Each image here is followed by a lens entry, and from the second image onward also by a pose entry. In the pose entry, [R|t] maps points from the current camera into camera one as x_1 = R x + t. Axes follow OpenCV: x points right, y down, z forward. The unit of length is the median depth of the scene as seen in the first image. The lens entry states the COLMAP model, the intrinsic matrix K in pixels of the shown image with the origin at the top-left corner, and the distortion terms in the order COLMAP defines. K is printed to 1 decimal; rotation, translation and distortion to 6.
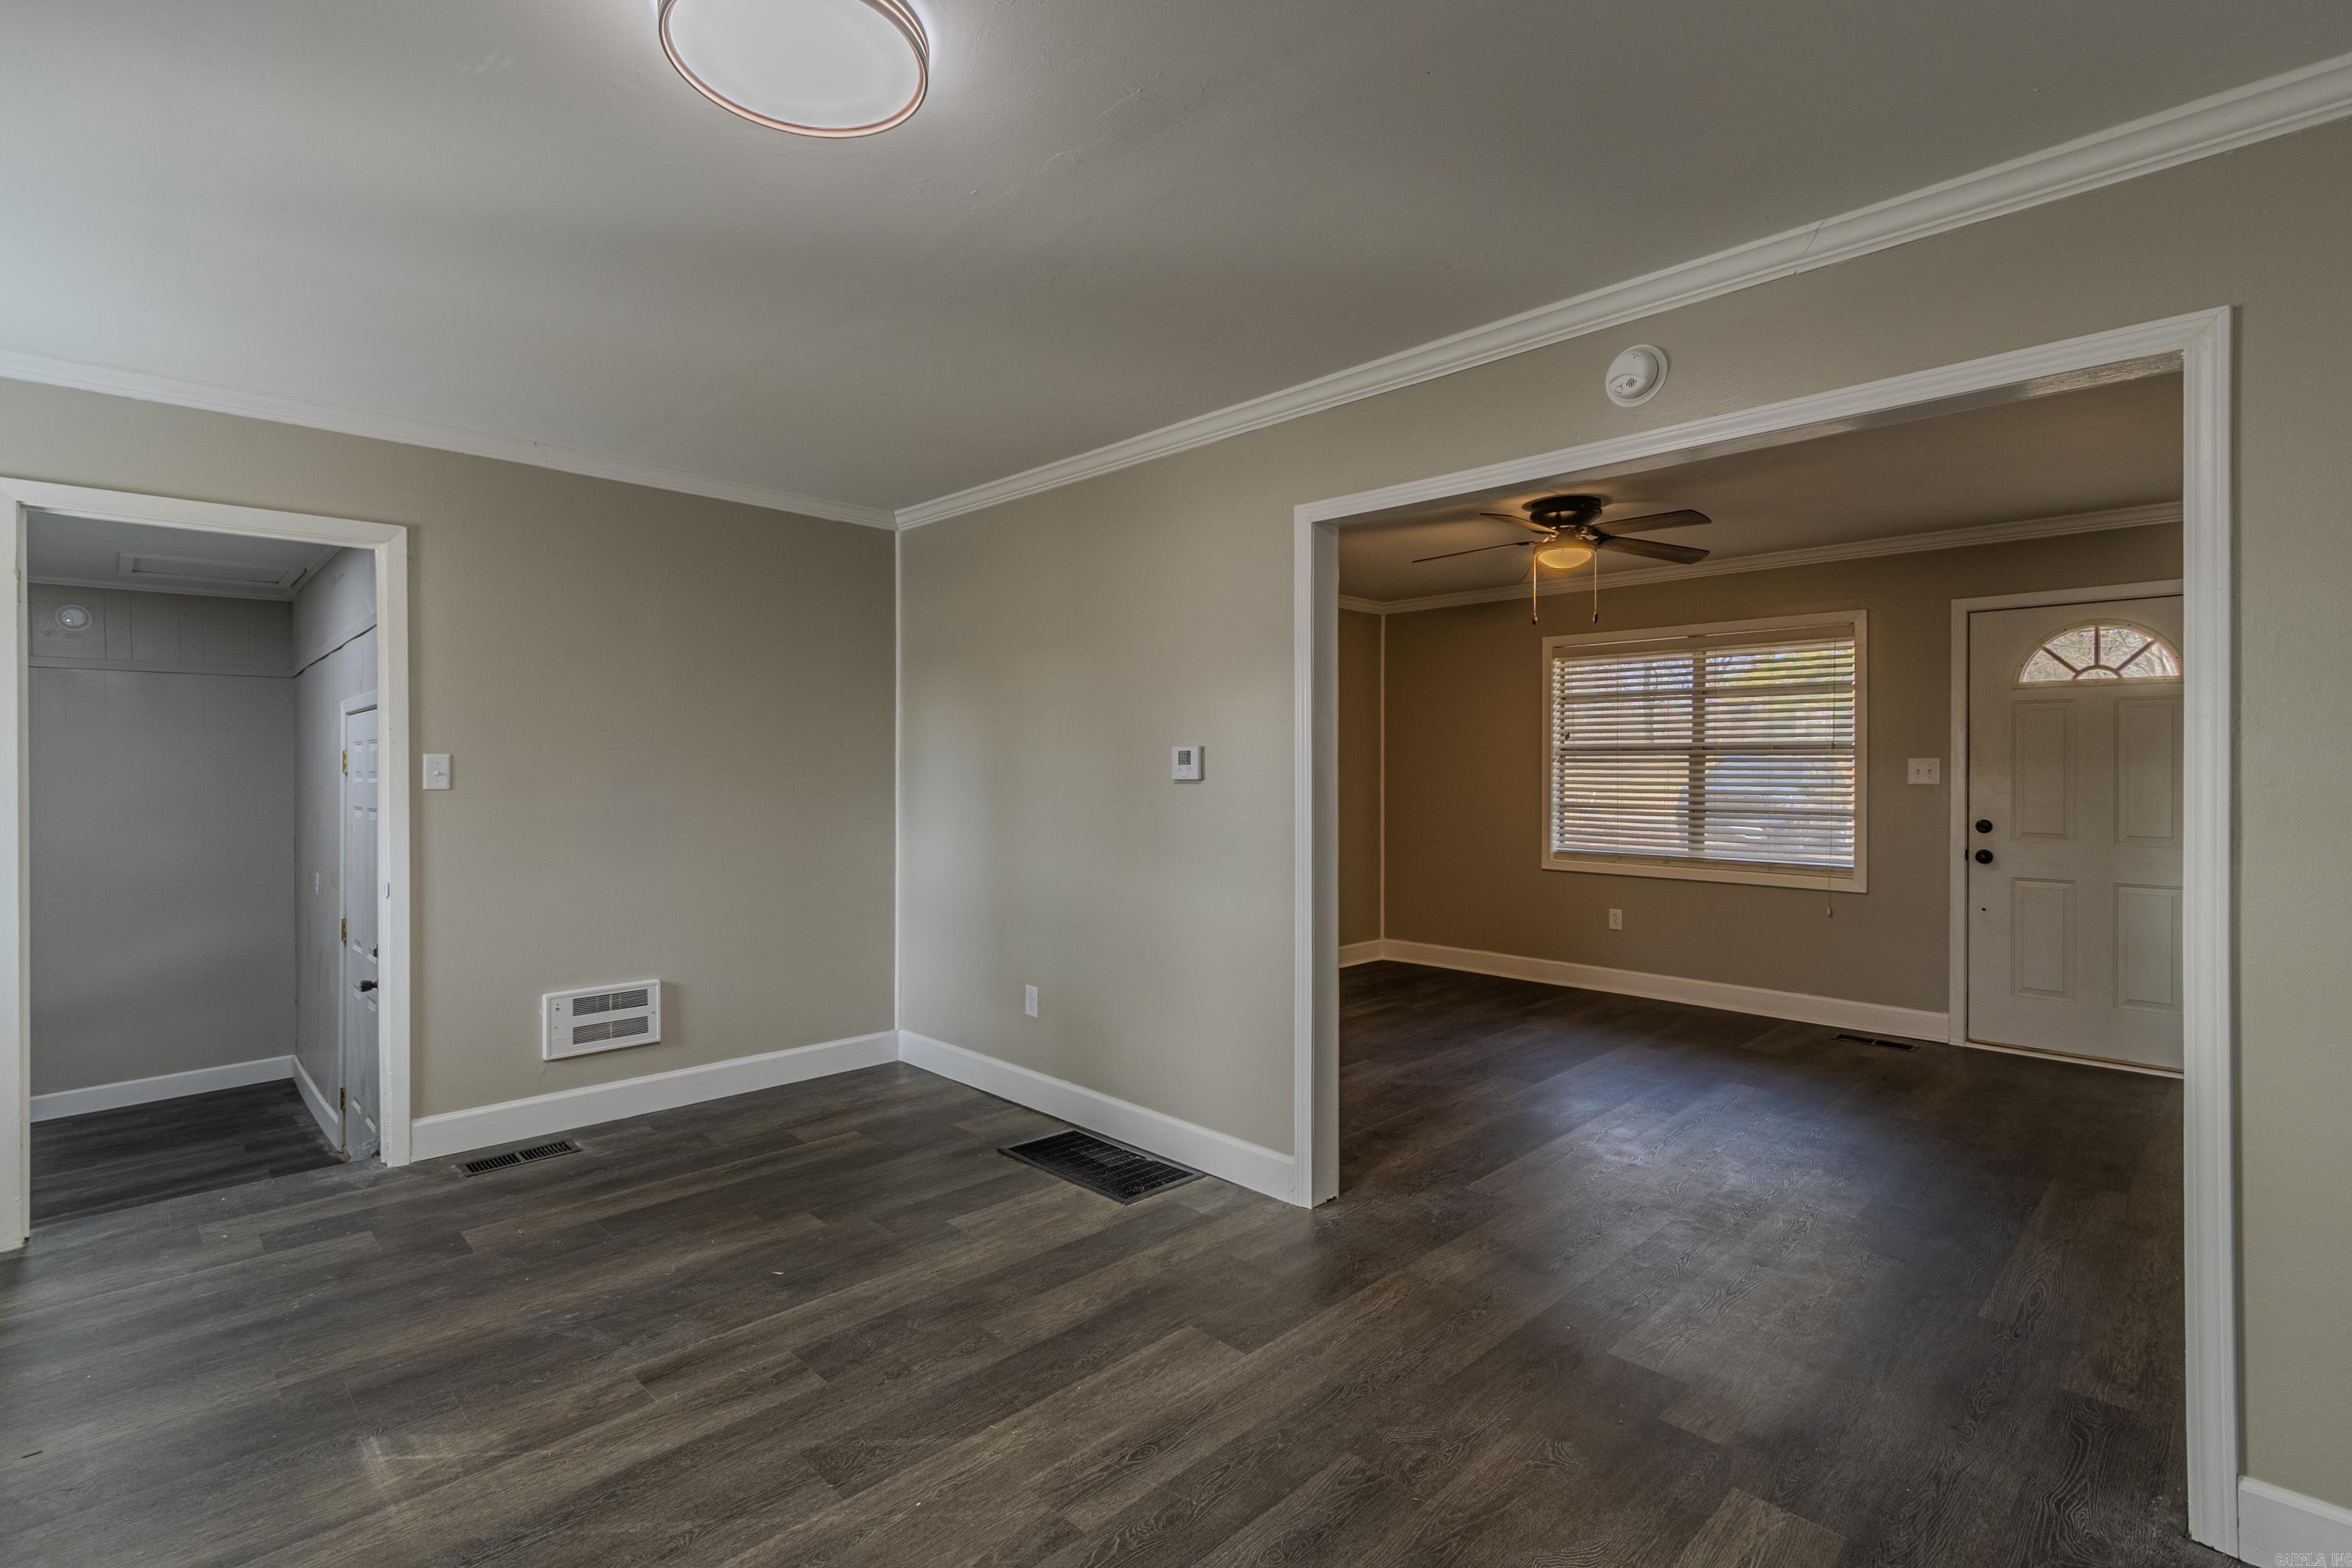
lens RADIAL K [[1077.4, 0, 1169.2], [0, 1077.4, 773.1], [0, 0, 1]] dist [0.008996, -0.002486]
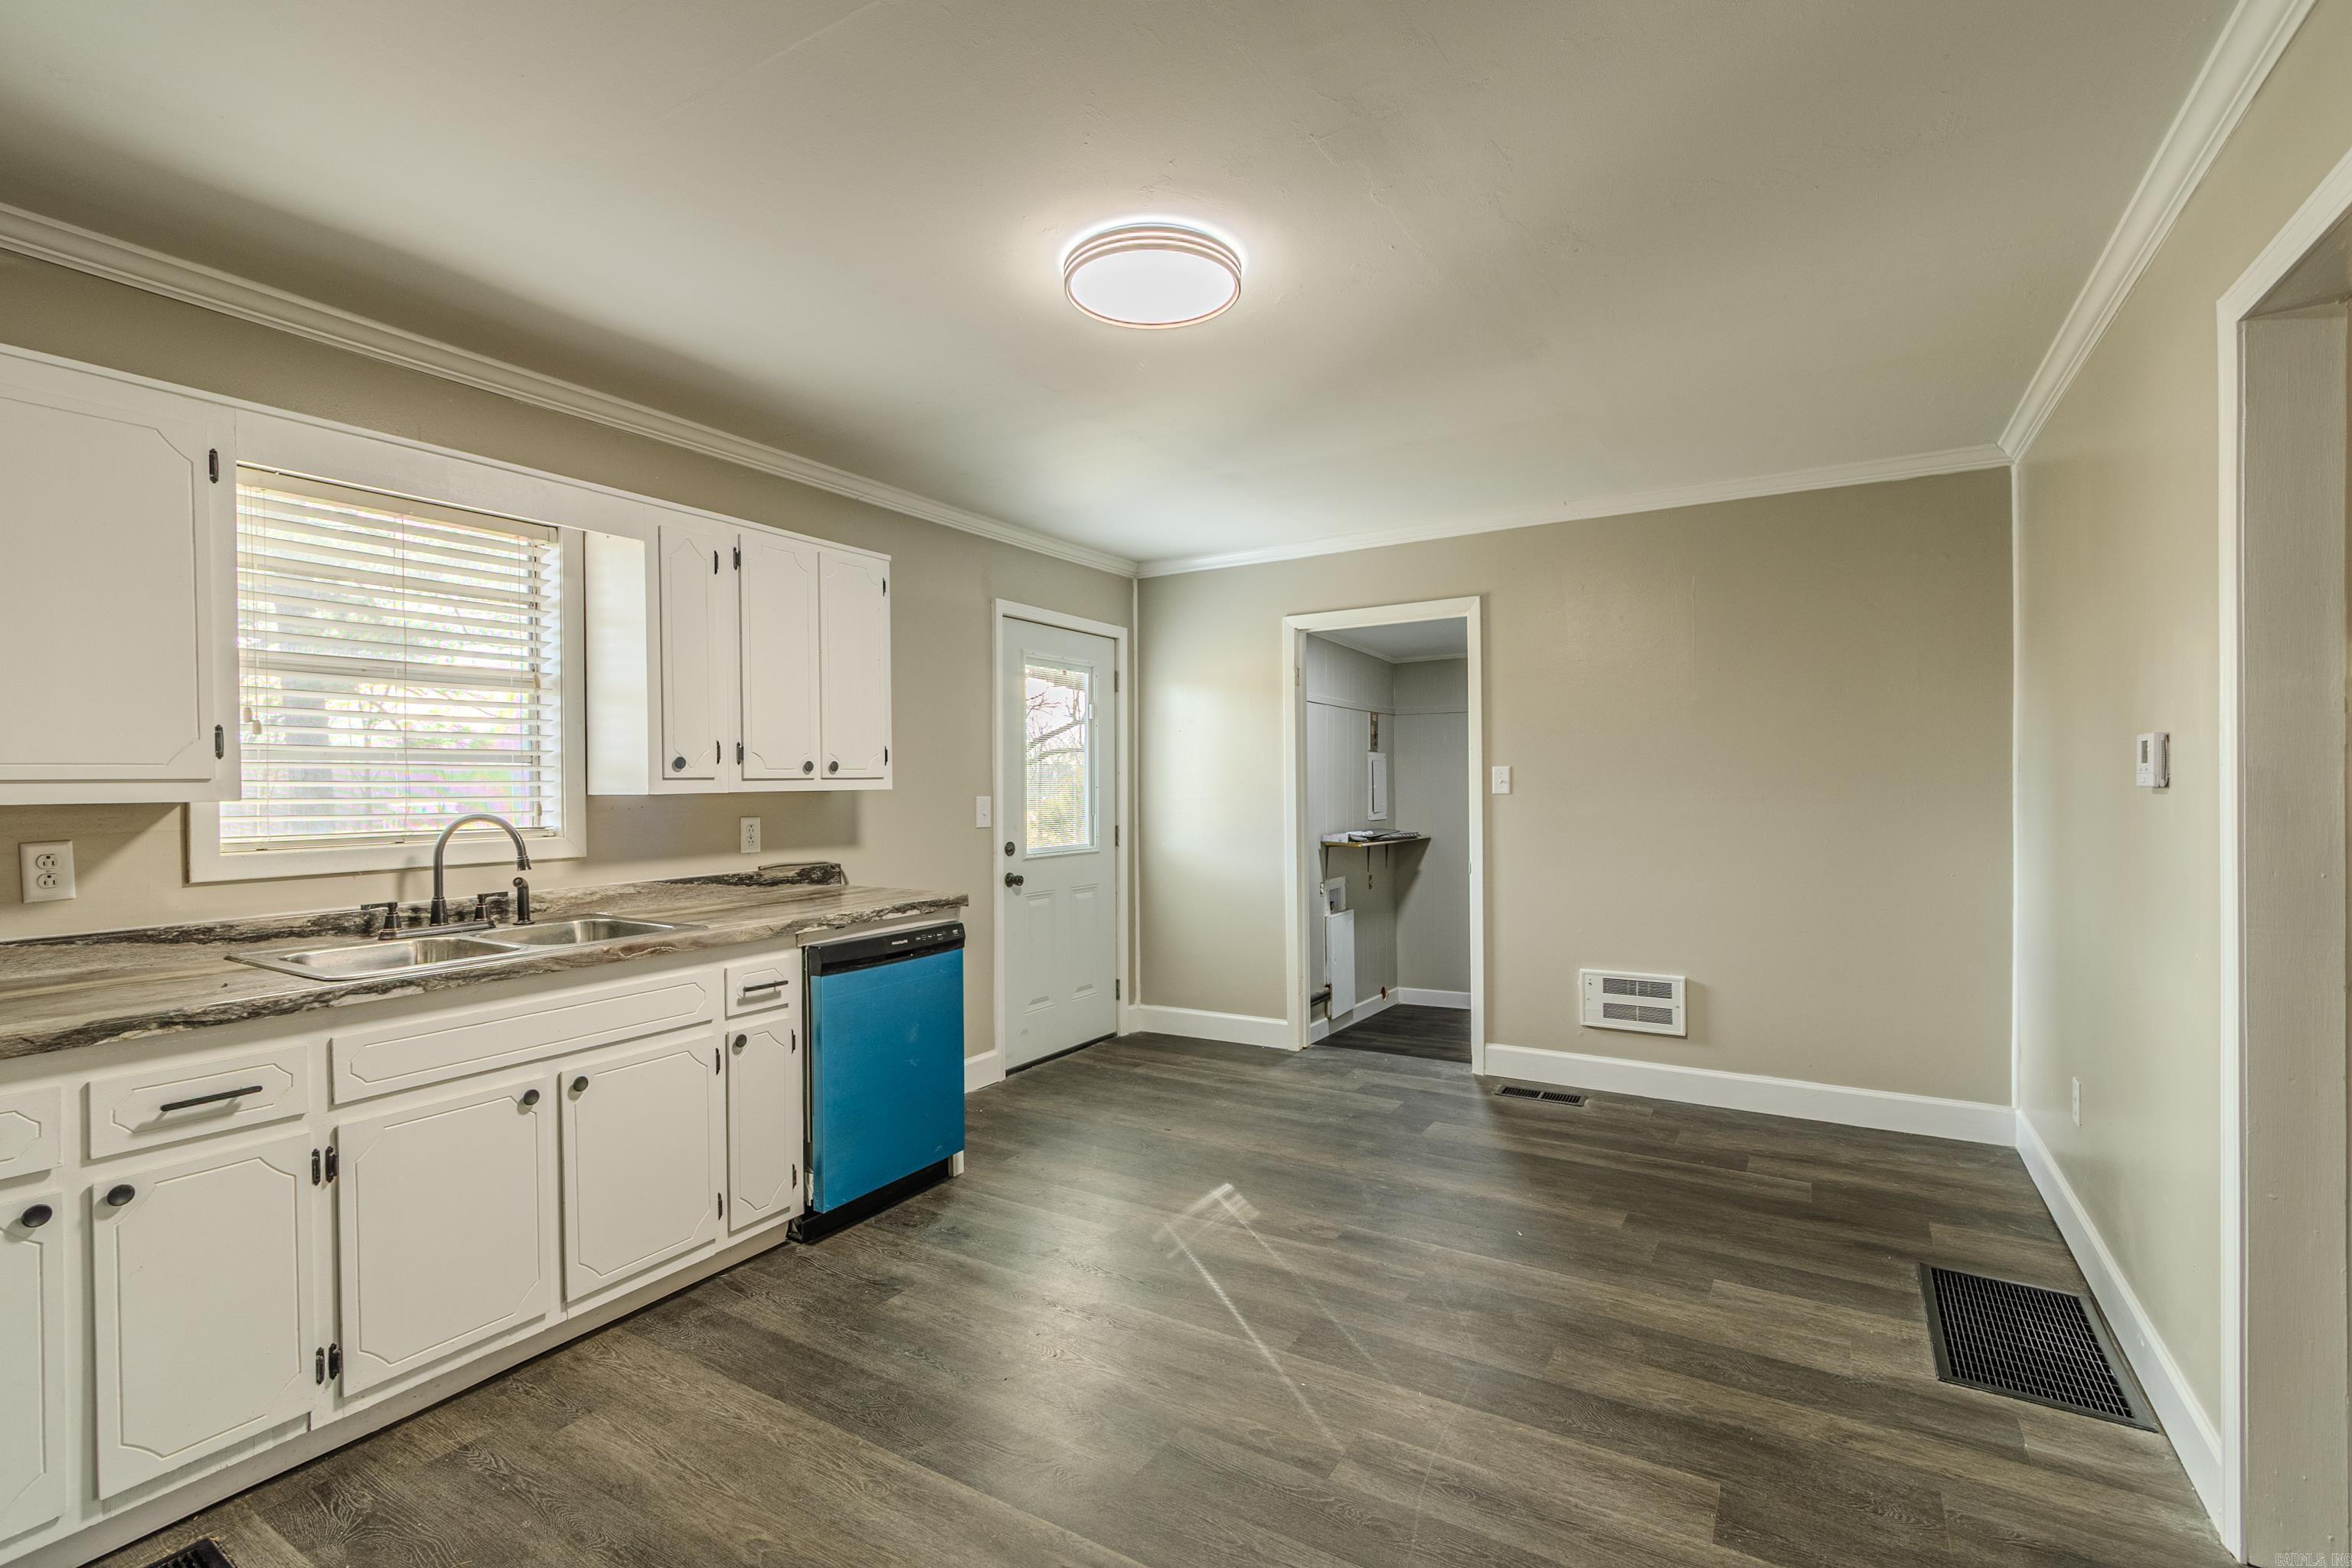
lens RADIAL K [[1077.4, 0, 1163.8], [0, 1077.4, 786.0], [0, 0, 1]] dist [0.008996, -0.002486]
pose [[0.243611, 0.001093, -0.969872, 0.482891], [0.007578, 0.999967, 0.003030, -0.001060], [0.969843, -0.008088, 0.243595, 0.296549]]
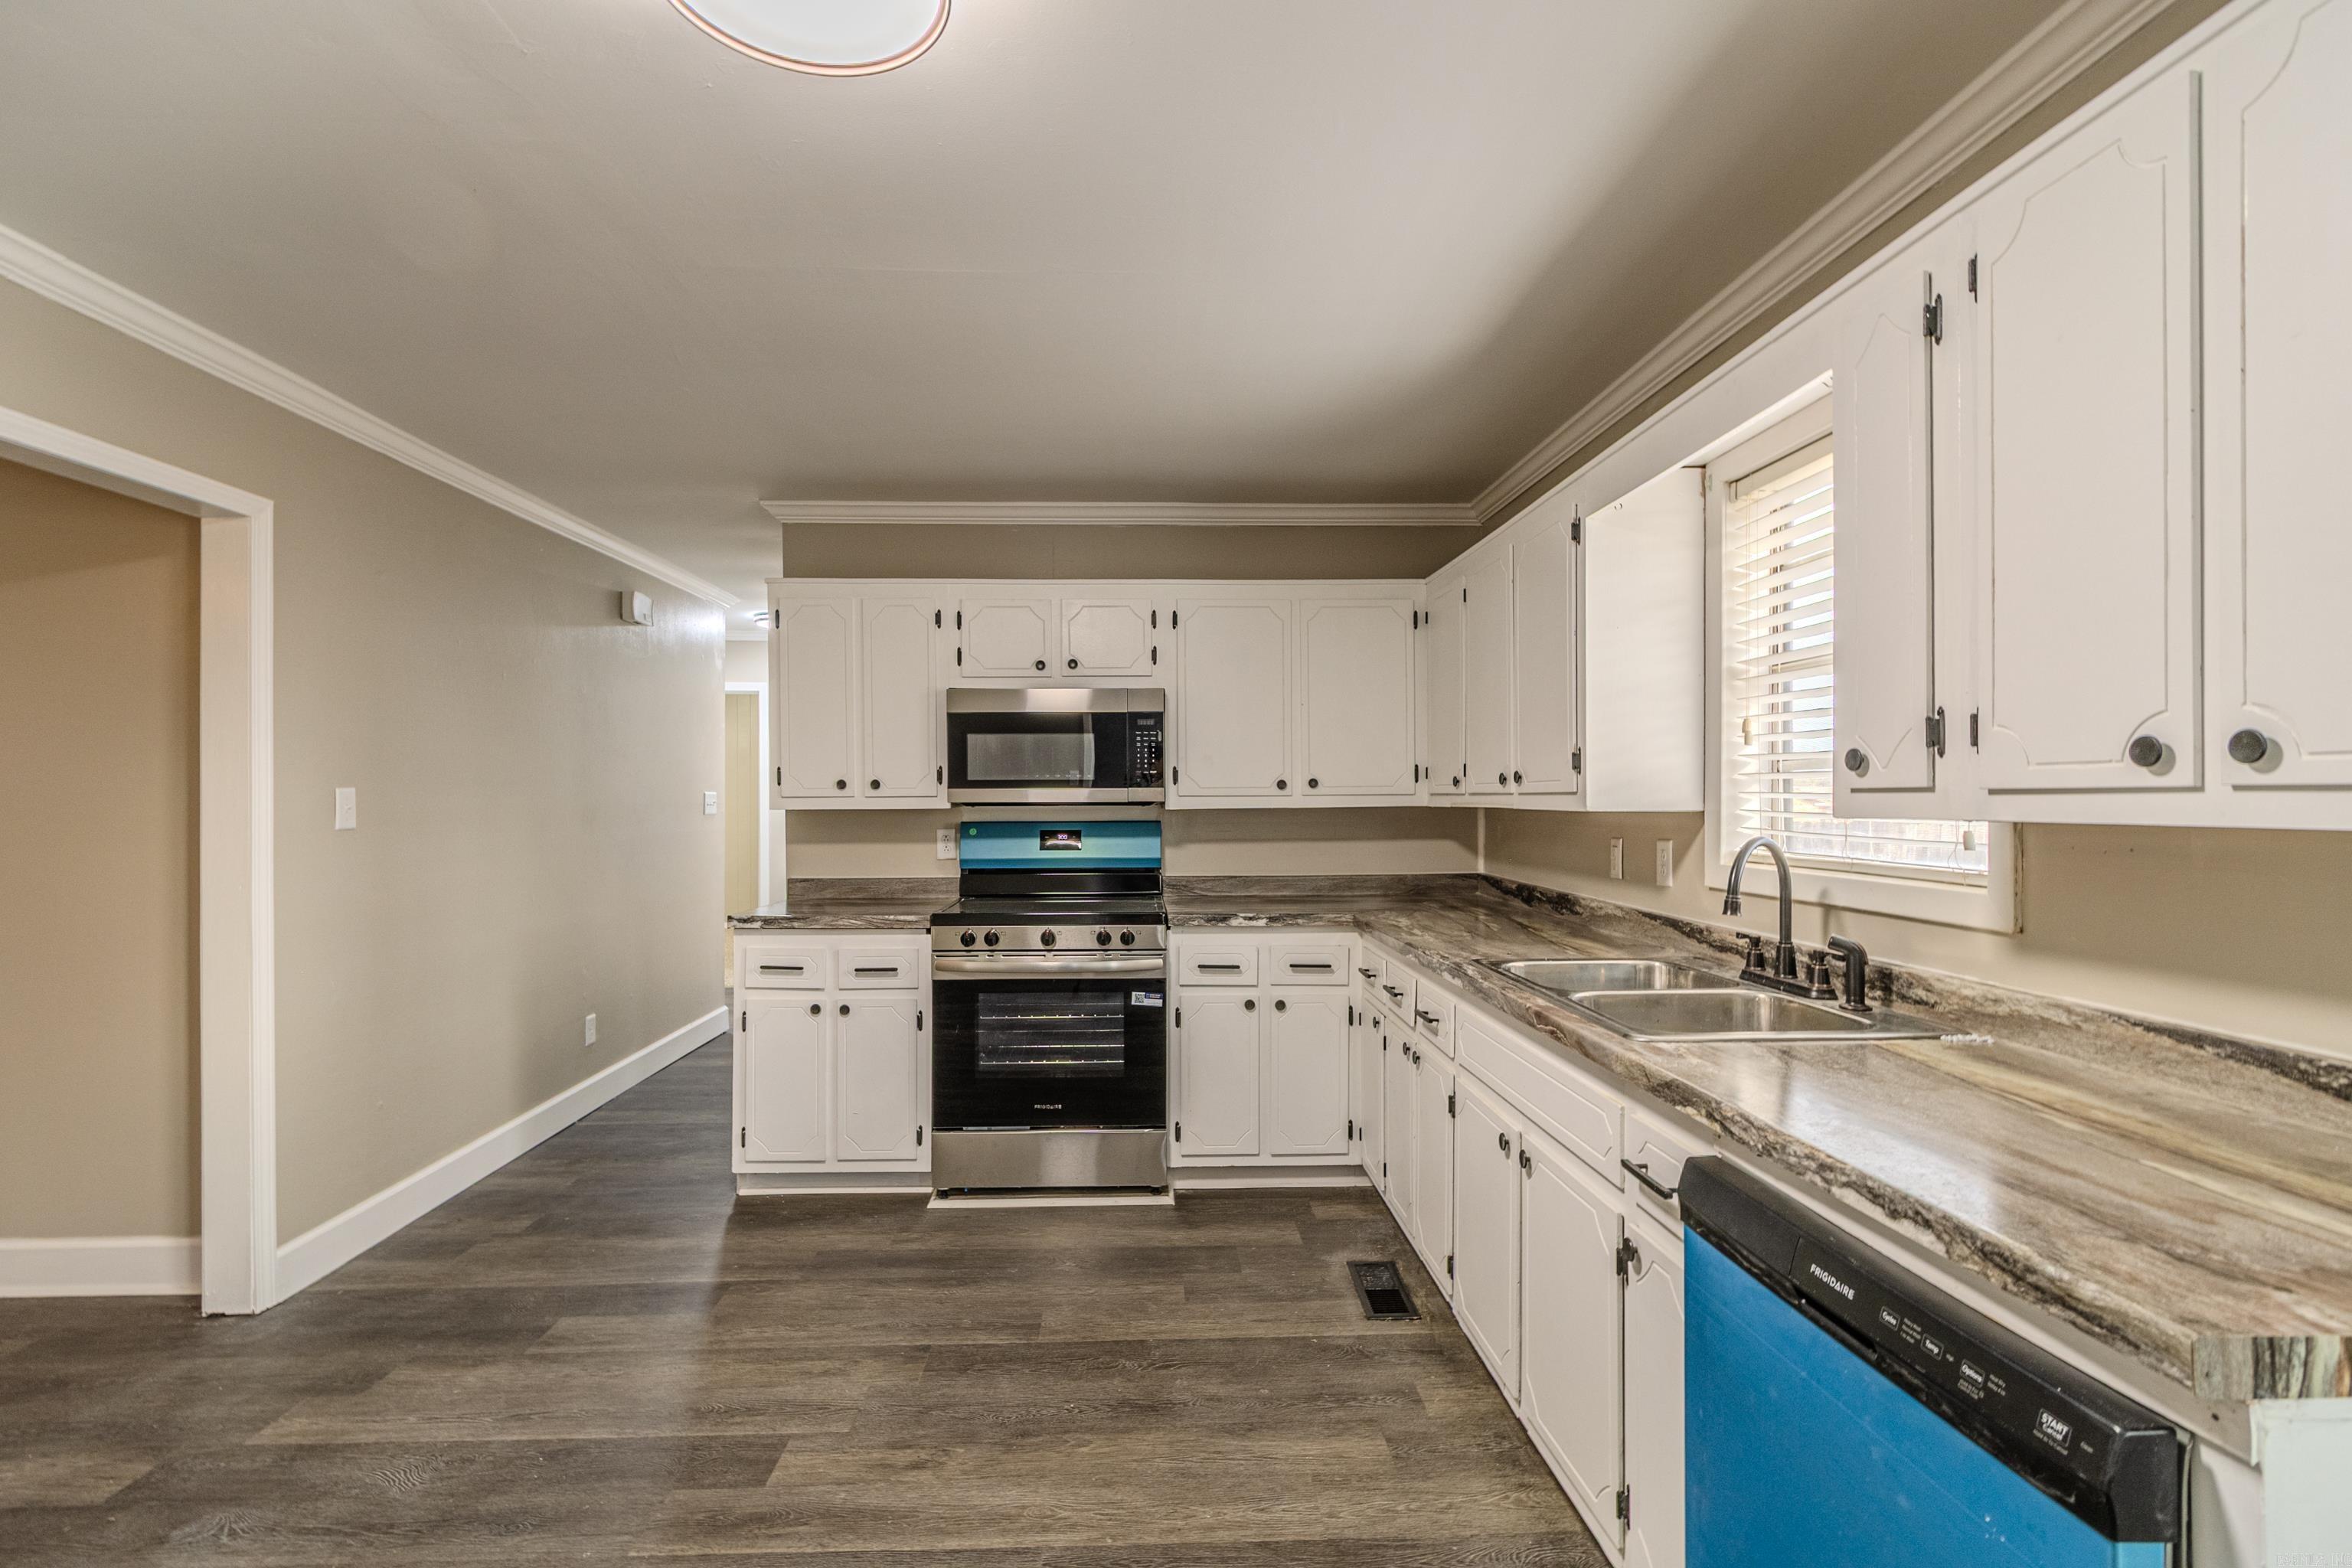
lens RADIAL K [[1077.4, 0, 1165.0], [0, 1077.4, 792.1], [0, 0, 1]] dist [0.008996, -0.002486]
pose [[-0.737912, 0.002250, 0.674893, -0.513490], [0.000707, 0.999996, -0.002561, -0.005201], [-0.674896, -0.001412, -0.737911, 0.650445]]
